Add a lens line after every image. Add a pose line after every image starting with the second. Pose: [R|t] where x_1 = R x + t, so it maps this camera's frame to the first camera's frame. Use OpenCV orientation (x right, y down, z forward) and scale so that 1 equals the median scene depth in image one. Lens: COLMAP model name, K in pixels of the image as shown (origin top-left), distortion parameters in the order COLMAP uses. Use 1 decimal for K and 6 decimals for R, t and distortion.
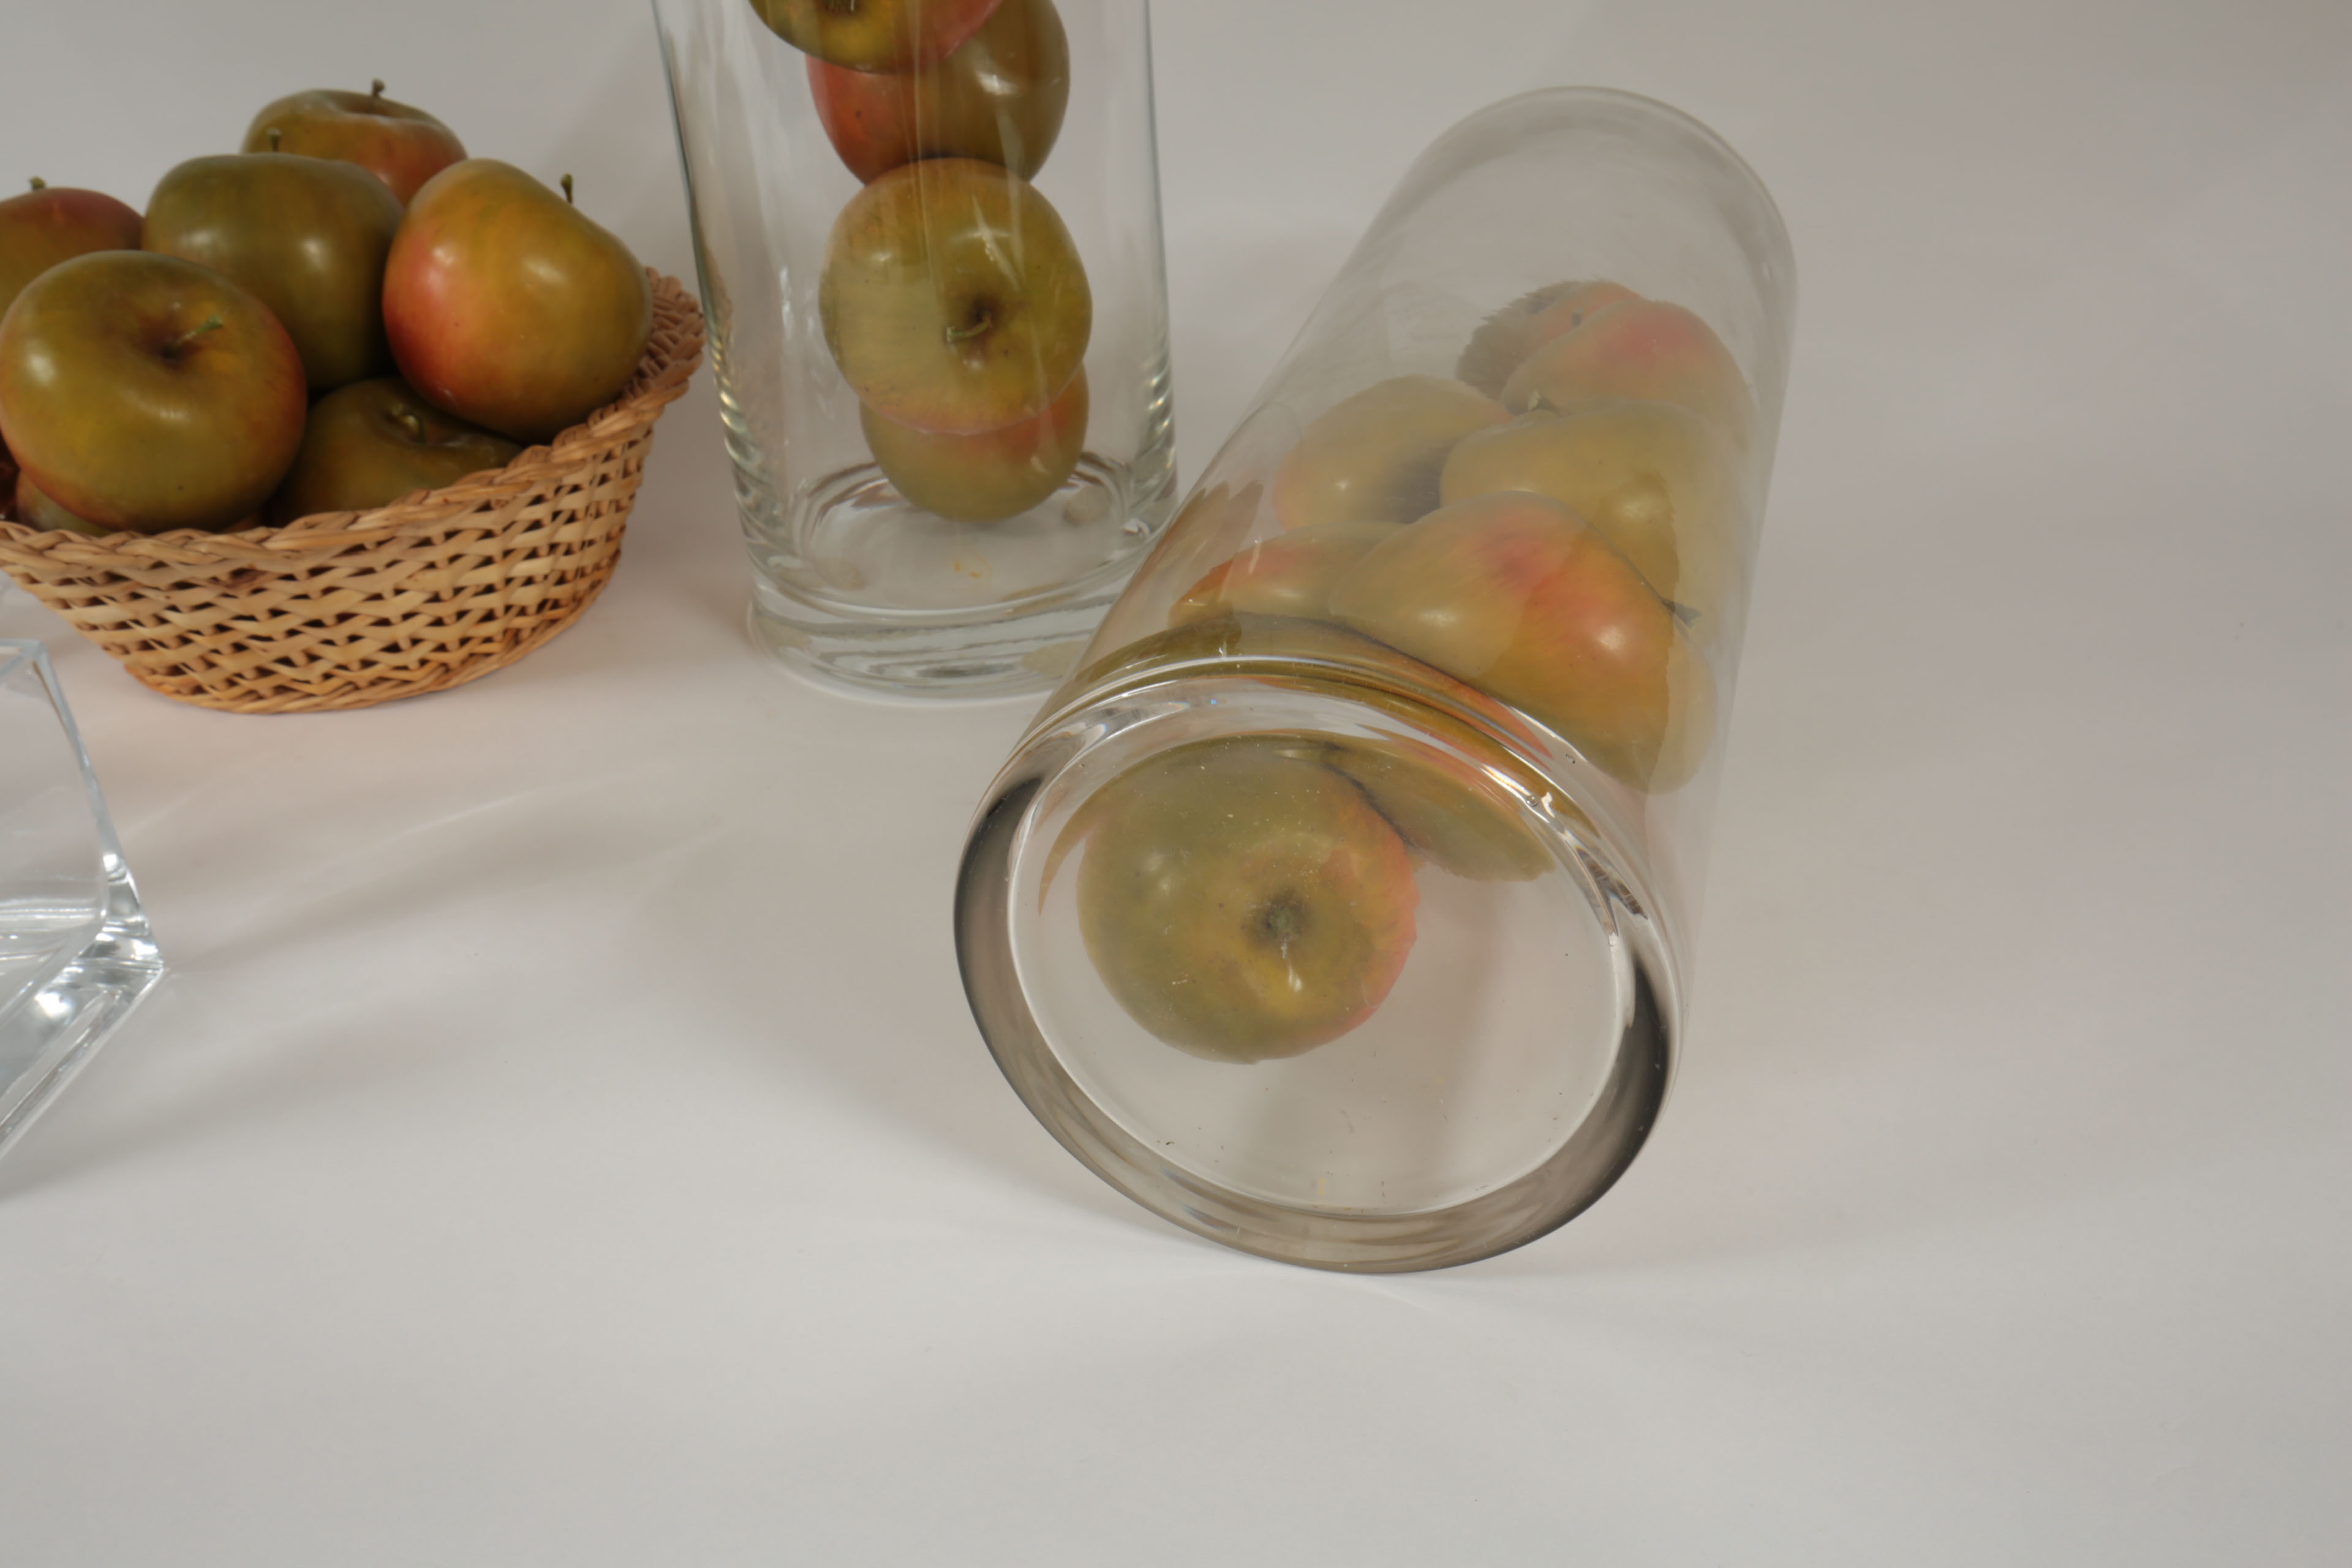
lens RADIAL K [[2061.5, 0, 1180.2], [0, 2061.5, 786.5], [0, 0, 1]] dist [0.020286, 0.000996]
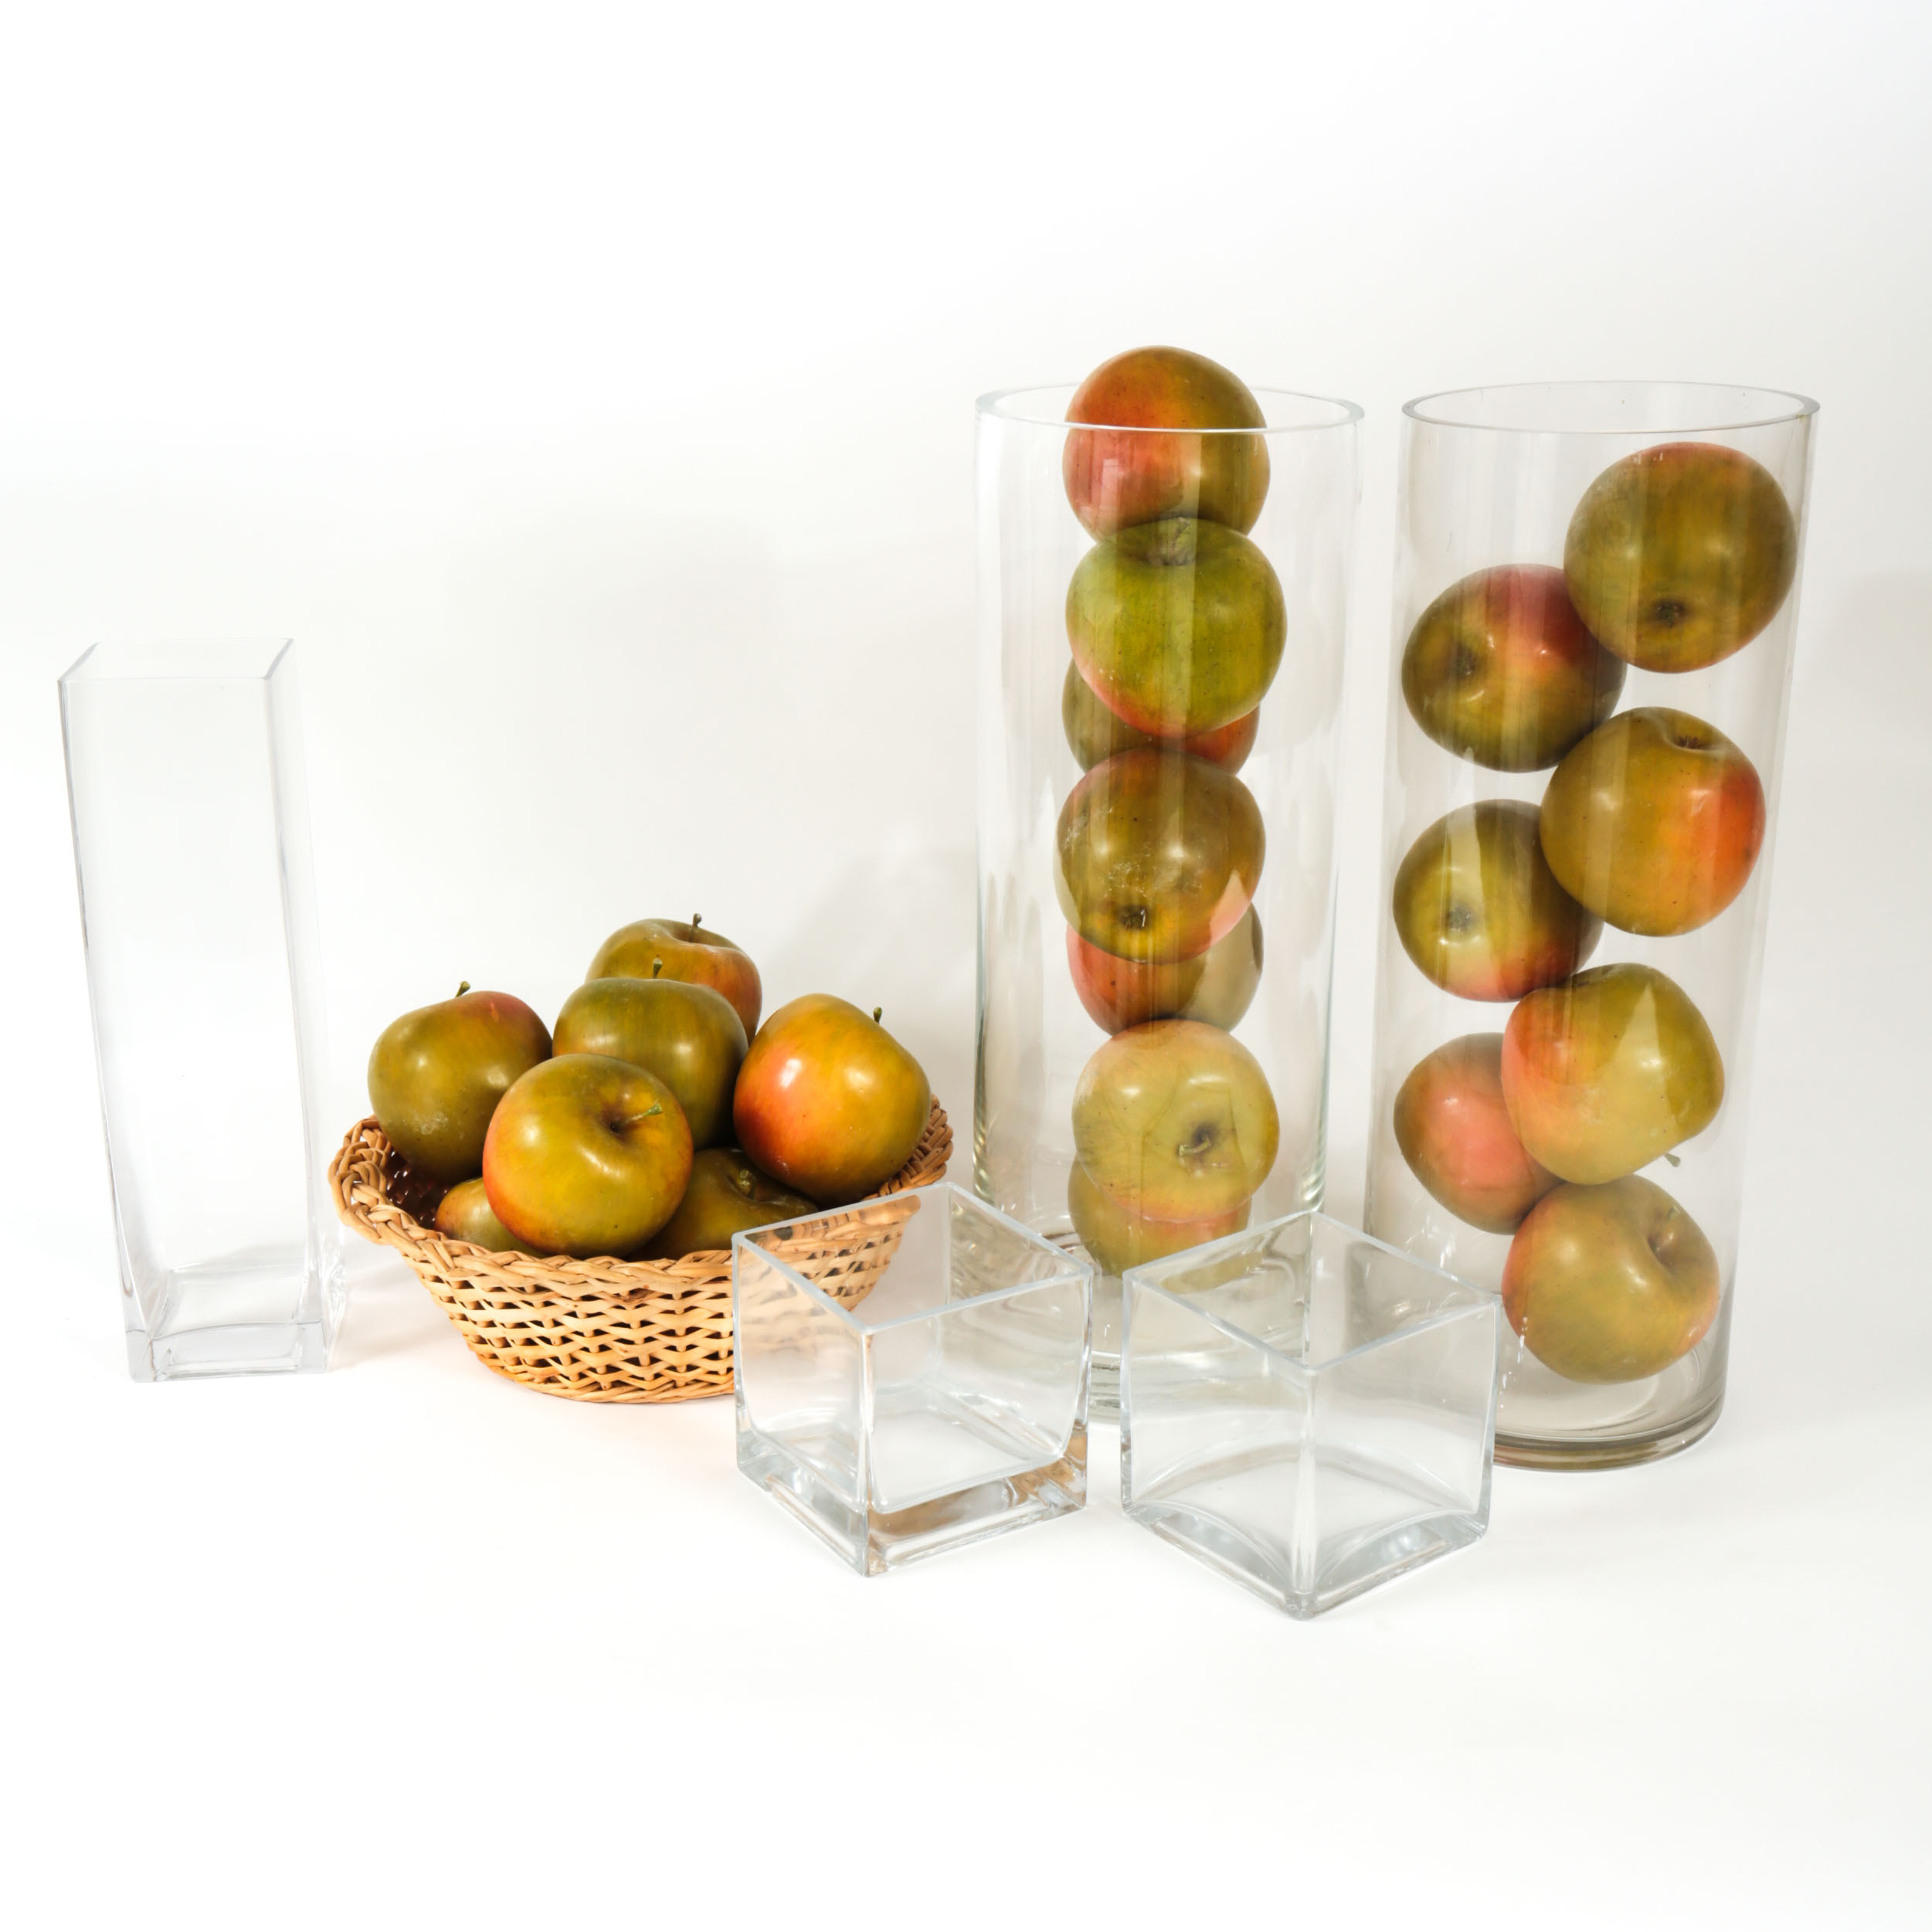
lens RADIAL K [[2620.1, 0, 1011.6], [0, 2620.1, 995.8], [0, 0, 1]] dist [0.053409, 0.000000]
pose [[0.997657, 0.067021, -0.013763, -0.188181], [-0.068371, 0.968982, -0.237484, 0.089867], [-0.002580, 0.237869, 0.971294, -0.633623]]
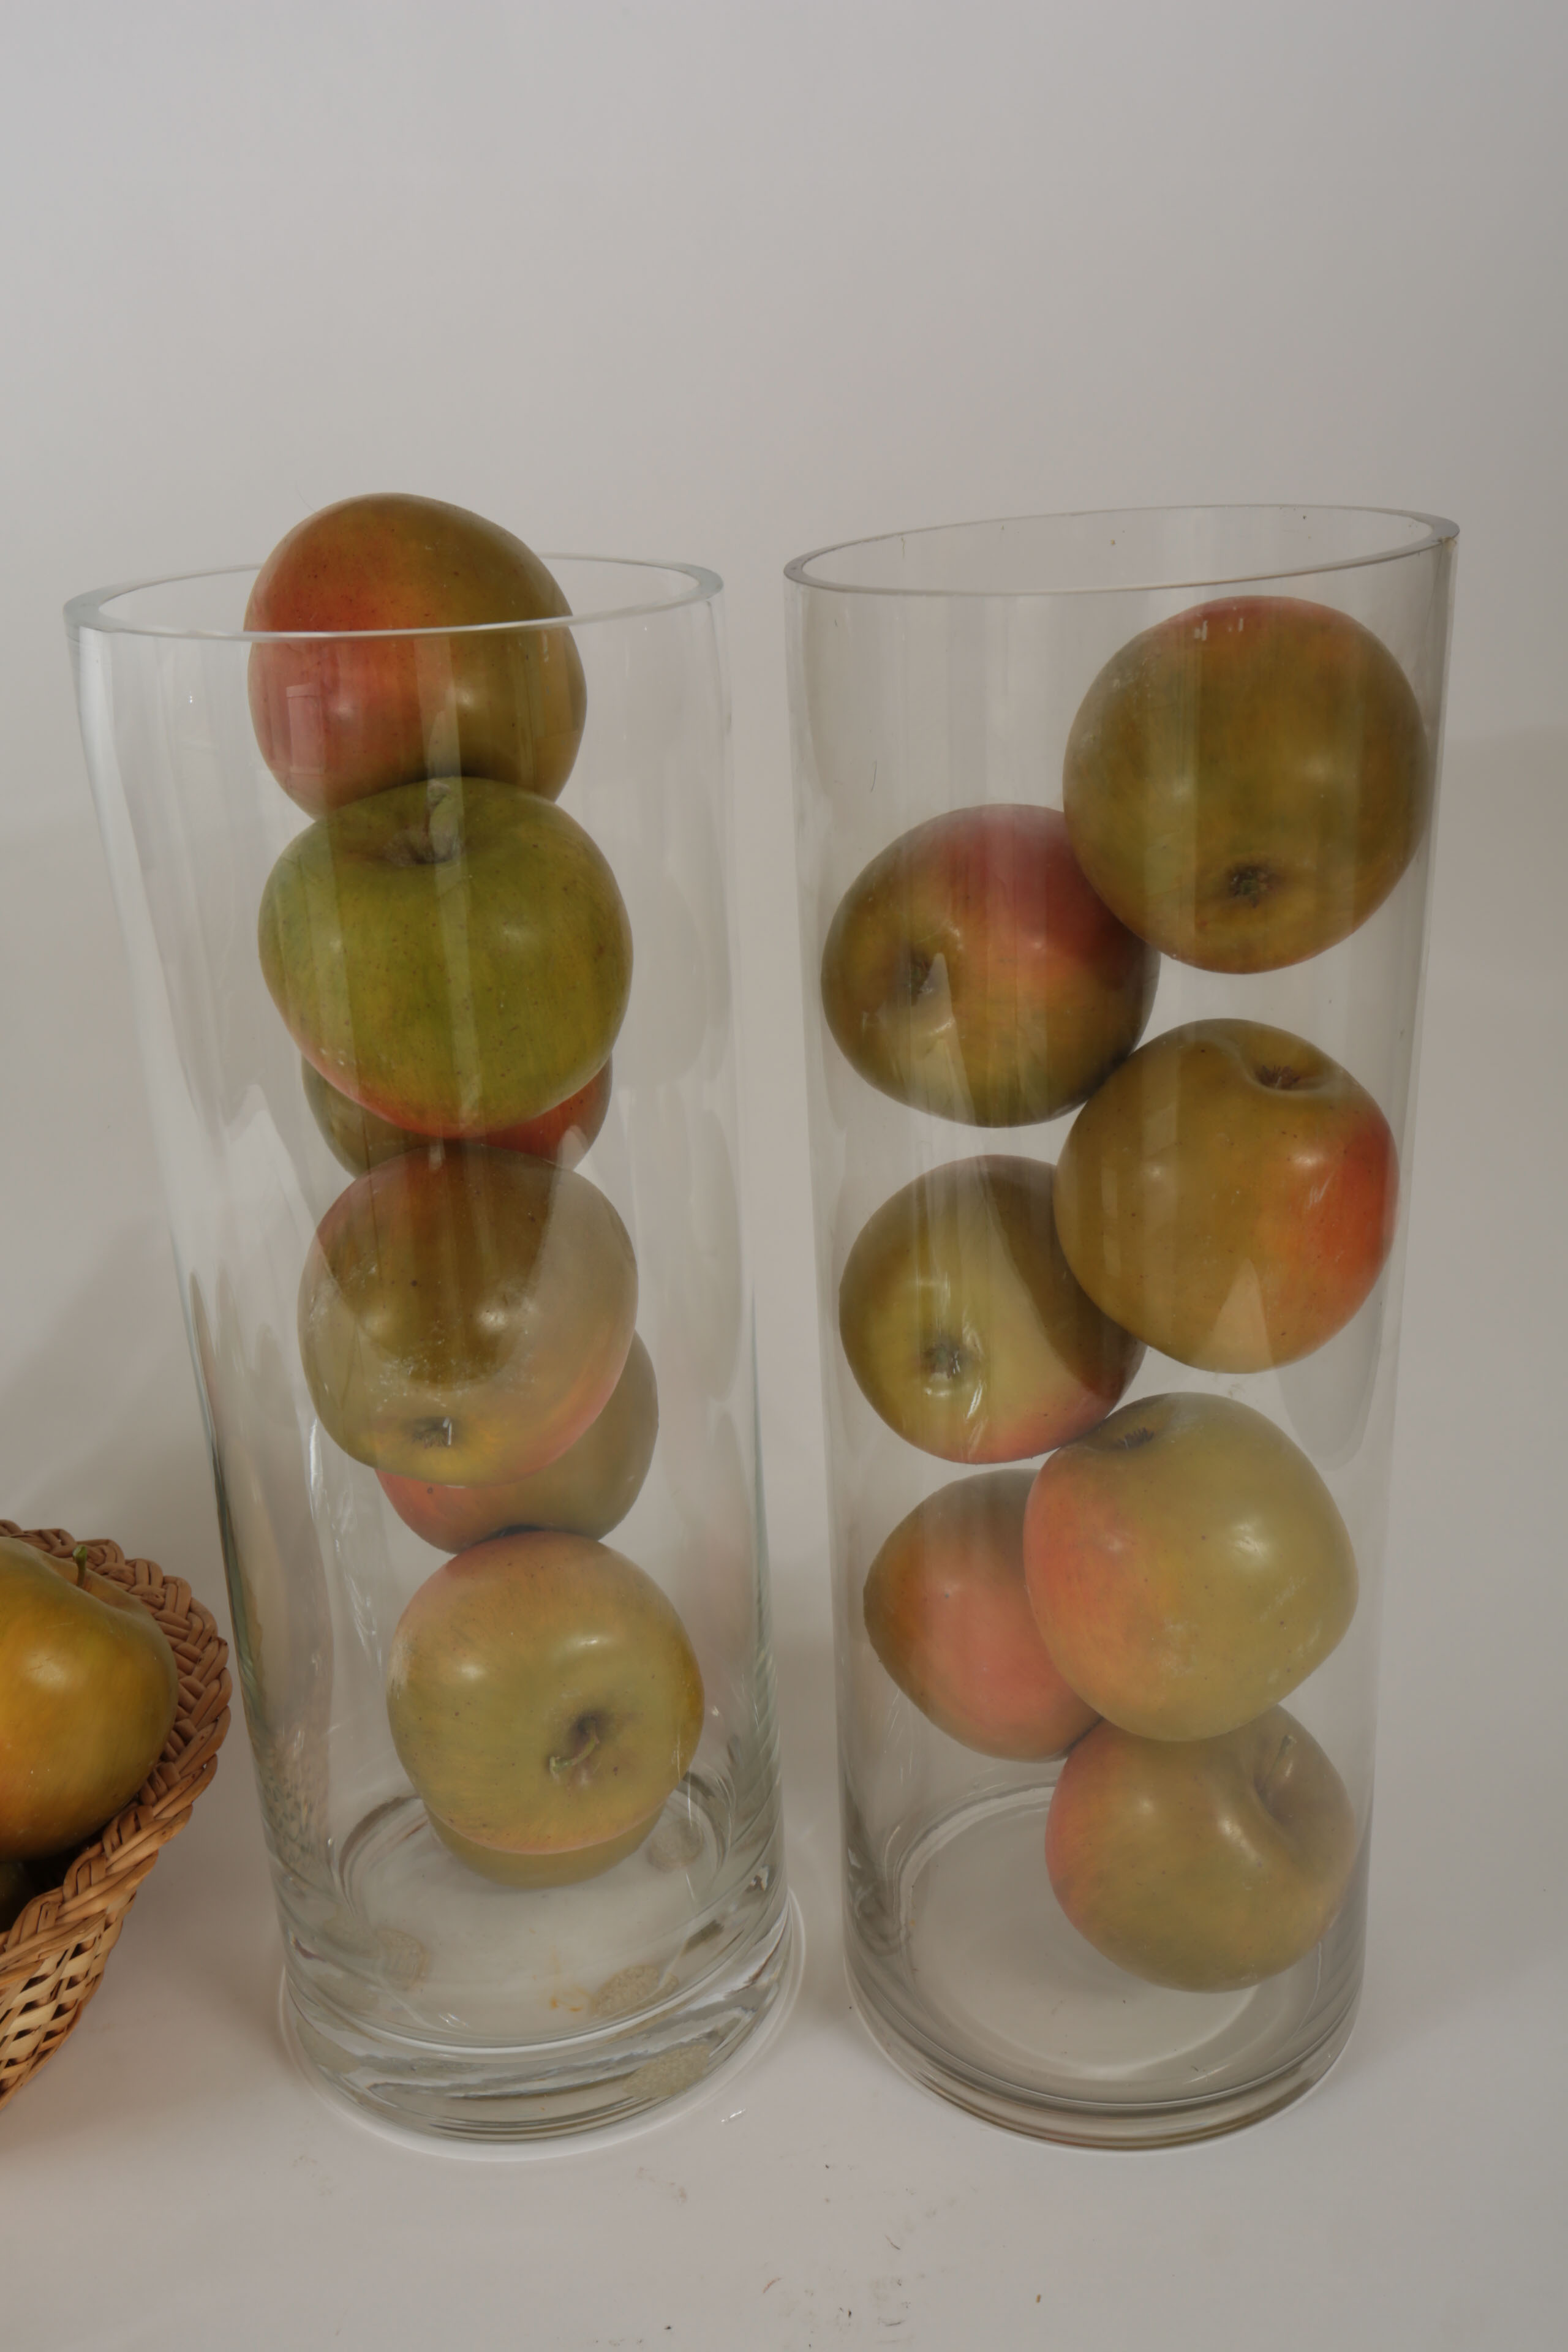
lens RADIAL K [[2061.5, 0, 792.6], [0, 2061.5, 1178.0], [0, 0, 1]] dist [0.020286, 0.000996]
pose [[0.992525, -0.033113, 0.117467, -0.096435], [0.054455, 0.981523, -0.183433, -0.271290], [-0.109223, 0.188458, 0.975989, 0.089543]]
